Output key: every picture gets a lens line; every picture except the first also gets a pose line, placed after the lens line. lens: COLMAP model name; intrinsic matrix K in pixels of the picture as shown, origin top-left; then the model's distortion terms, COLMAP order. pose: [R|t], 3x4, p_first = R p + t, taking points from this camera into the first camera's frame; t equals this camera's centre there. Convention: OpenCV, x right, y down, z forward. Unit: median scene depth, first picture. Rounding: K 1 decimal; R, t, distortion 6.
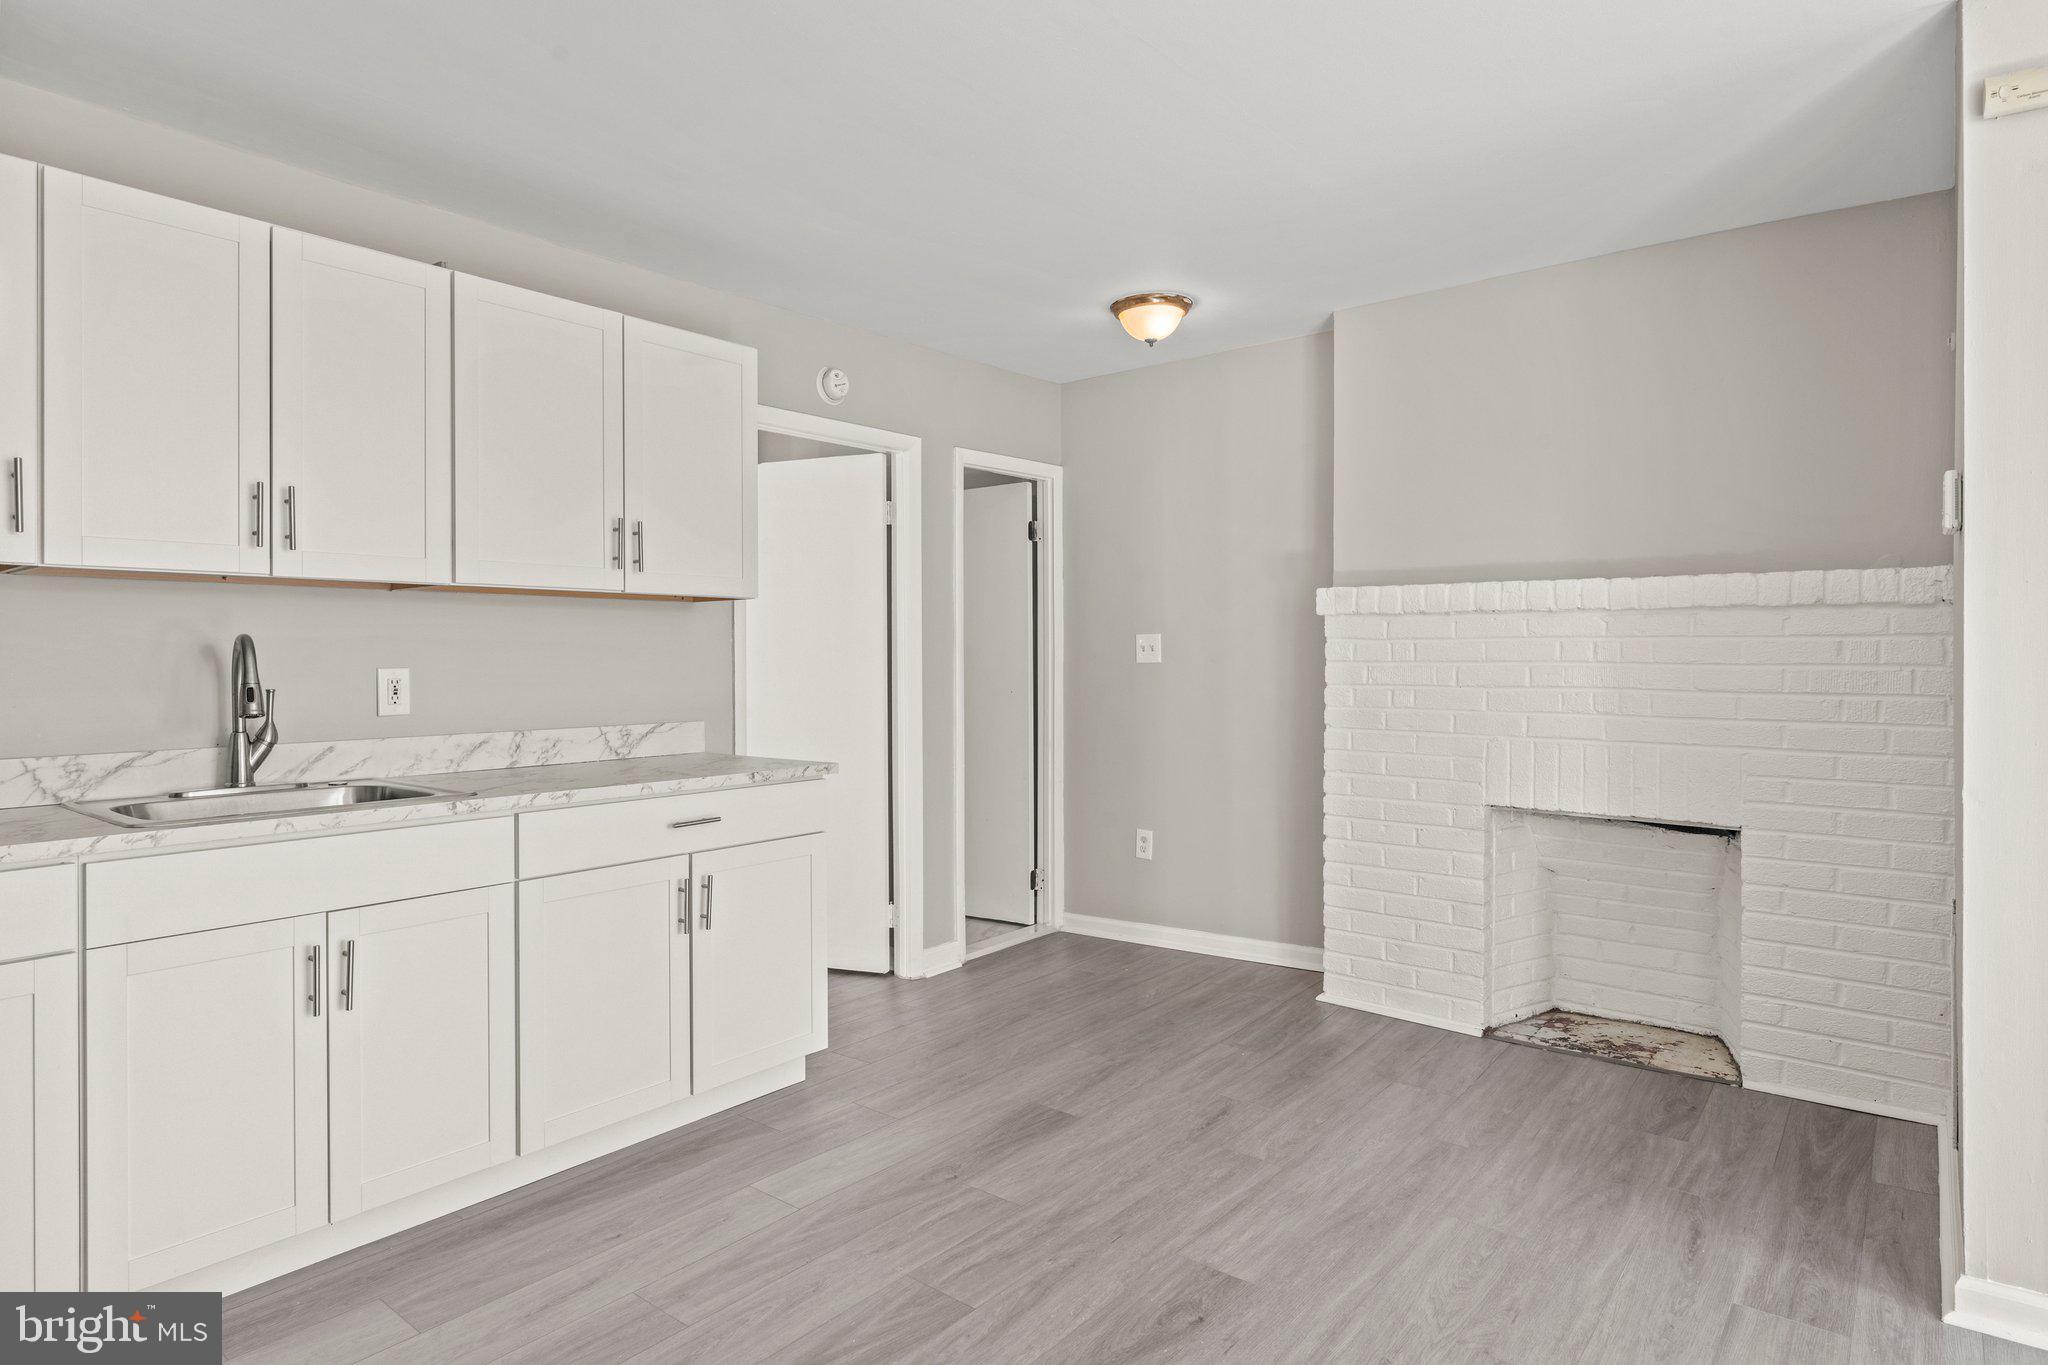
lens RADIAL K [[1141.6, 0, 1015.4], [0, 1141.6, 664.8], [0, 0, 1]] dist [-0.007909, -0.002345]
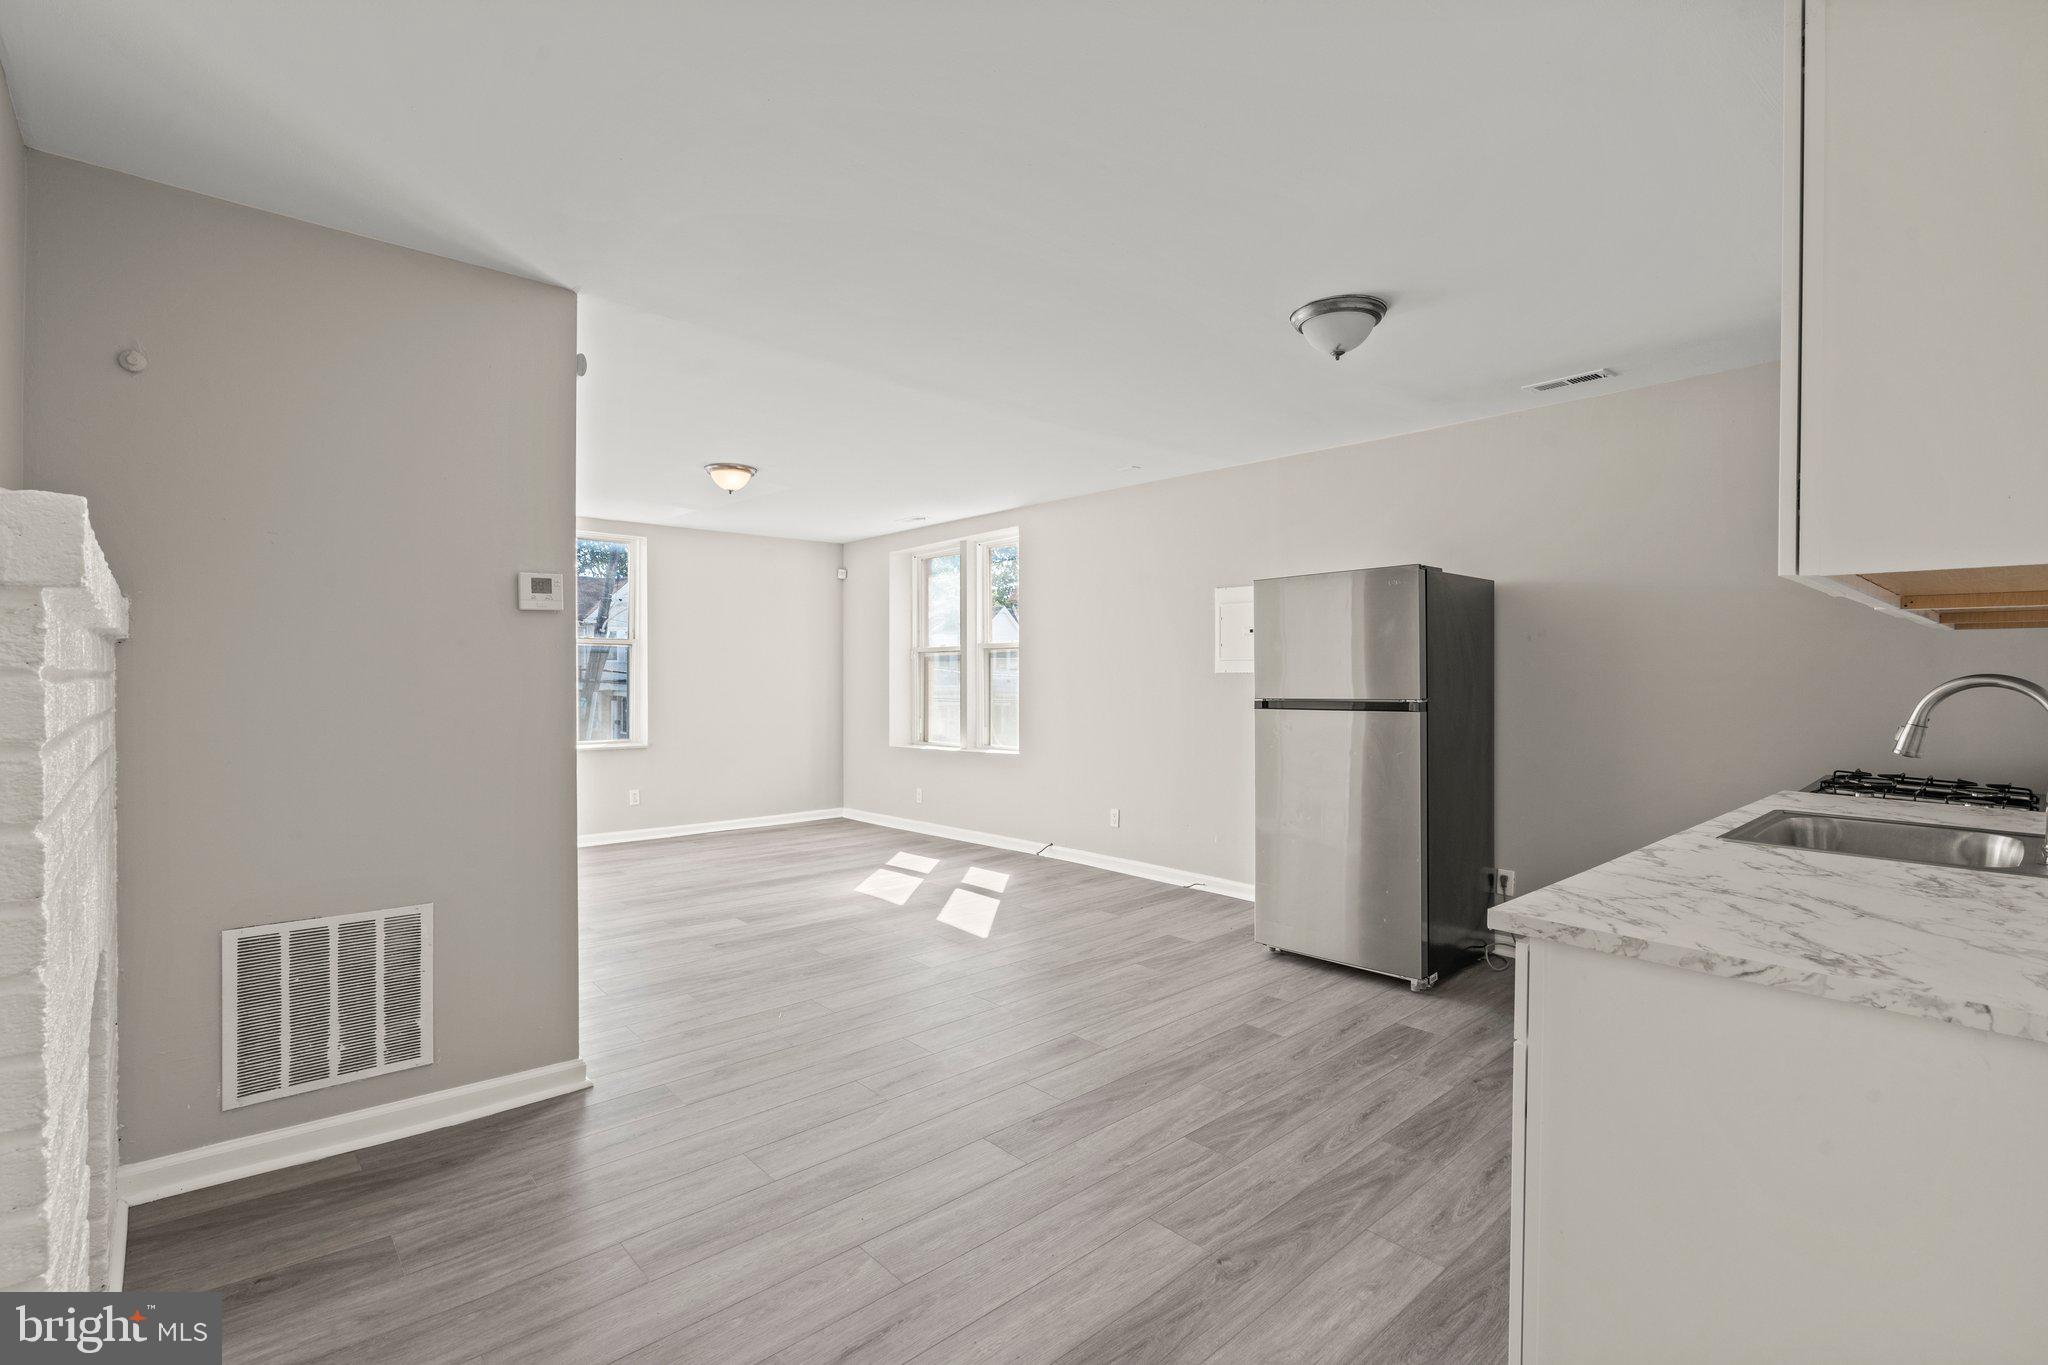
lens RADIAL K [[933.3, 0, 1016.9], [0, 933.3, 680.6], [0, 0, 1]] dist [-0.001041, 0.000060]
pose [[-0.987075, -0.003772, 0.160212, -0.010004], [0.000022, 0.999720, 0.023670, -0.035132], [-0.160256, 0.023367, -0.986799, 1.702539]]
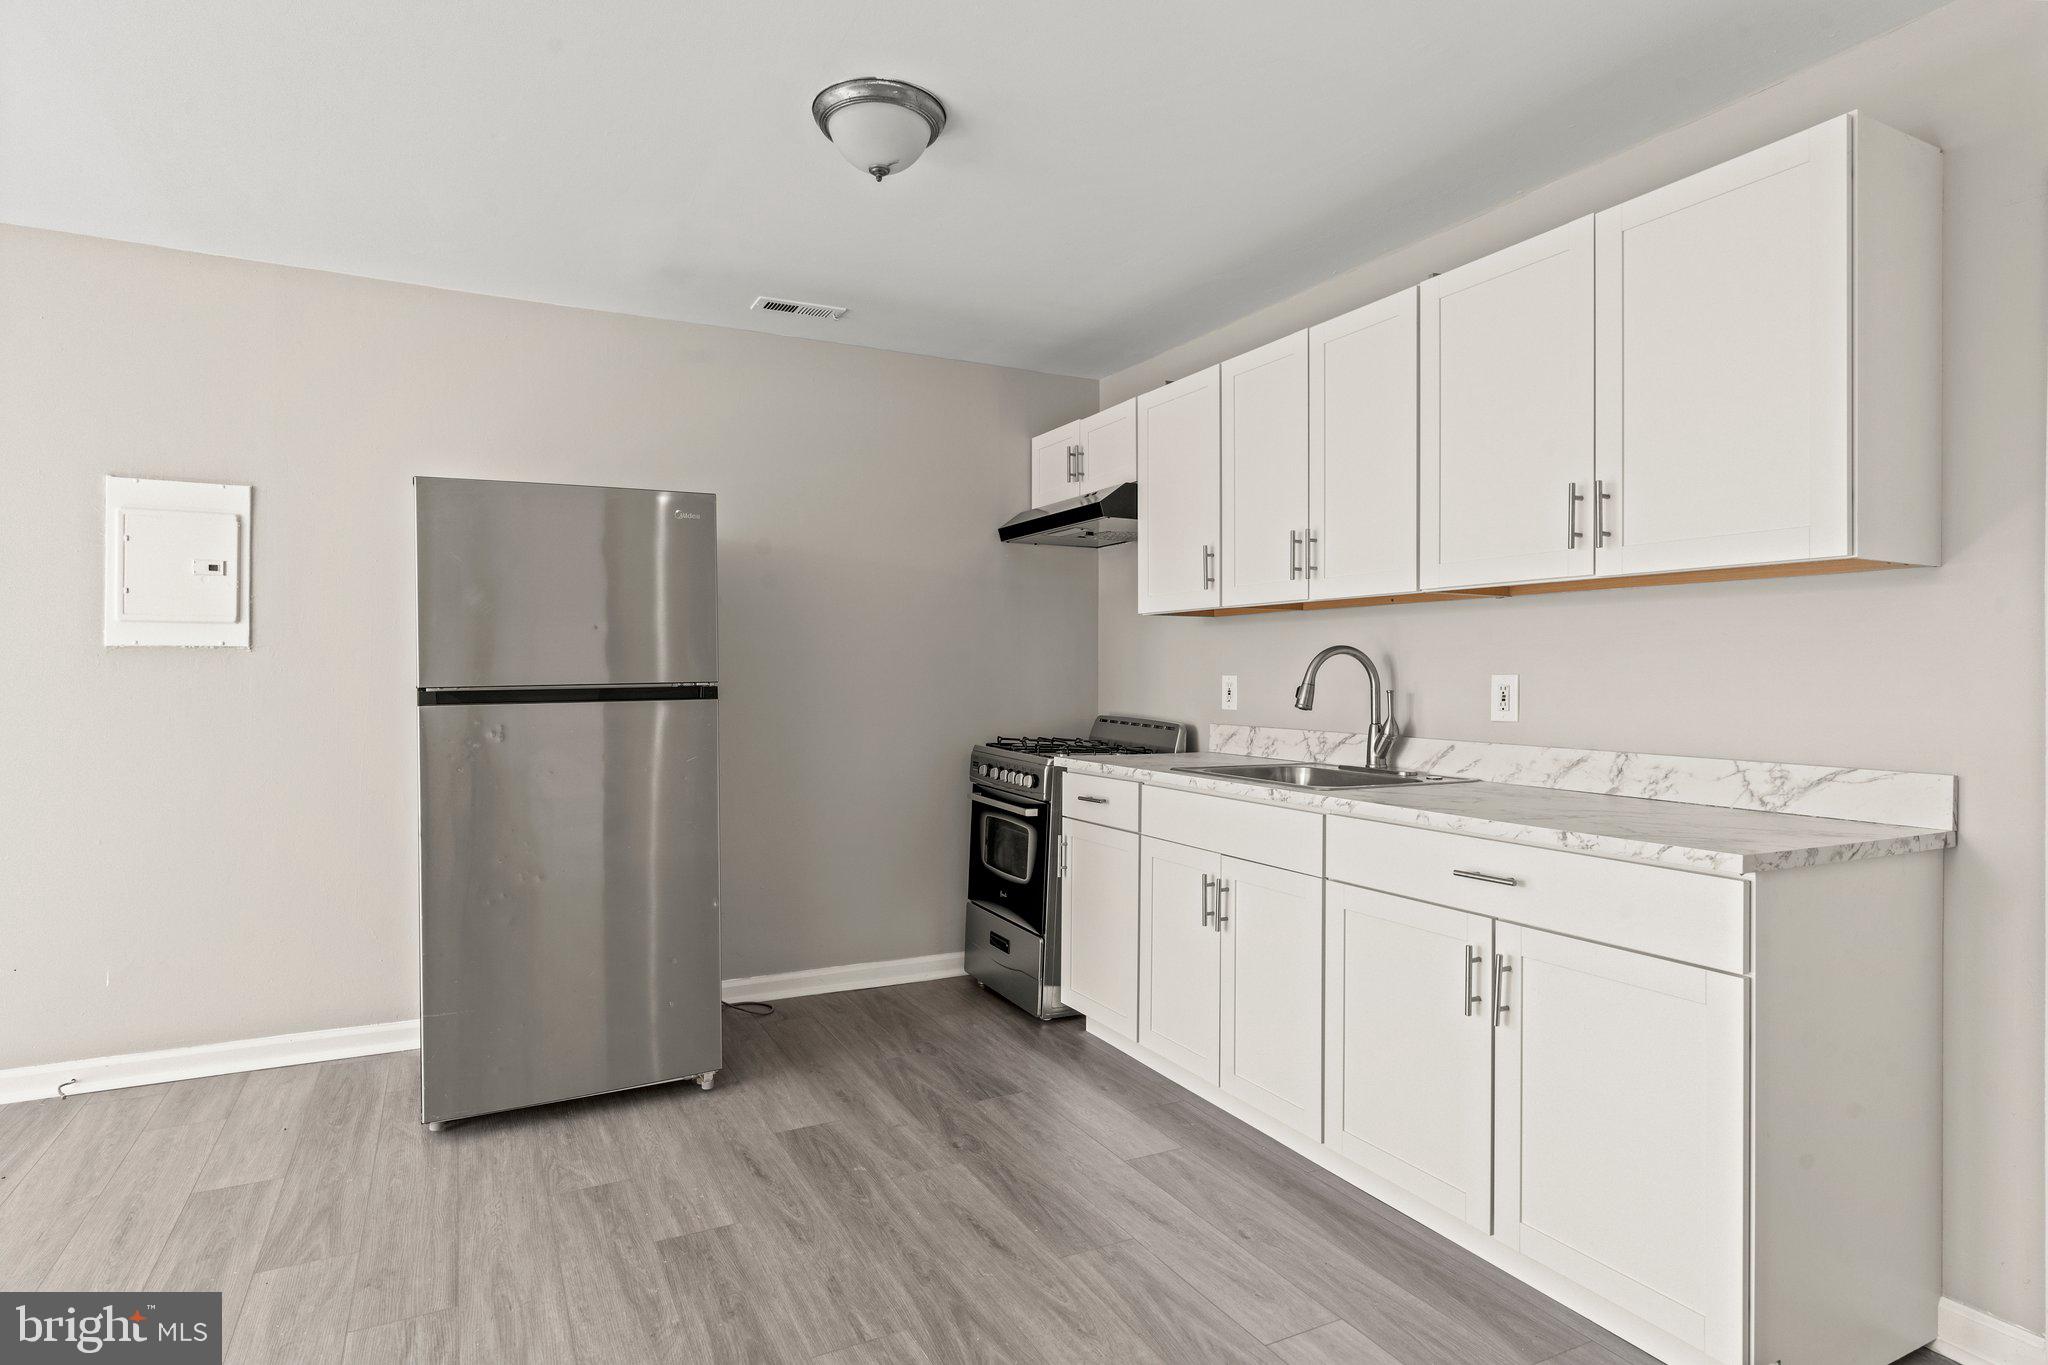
lens RADIAL K [[1080.8, 0, 1008.9], [0, 1080.8, 673.3], [0, 0, 1]] dist [-0.005671, 0.000681]
pose [[-0.405653, -0.003027, -0.914022, 0.525655], [-0.015380, 0.999876, 0.003515, 0.005263], [0.913898, 0.015483, -0.405649, 1.032724]]
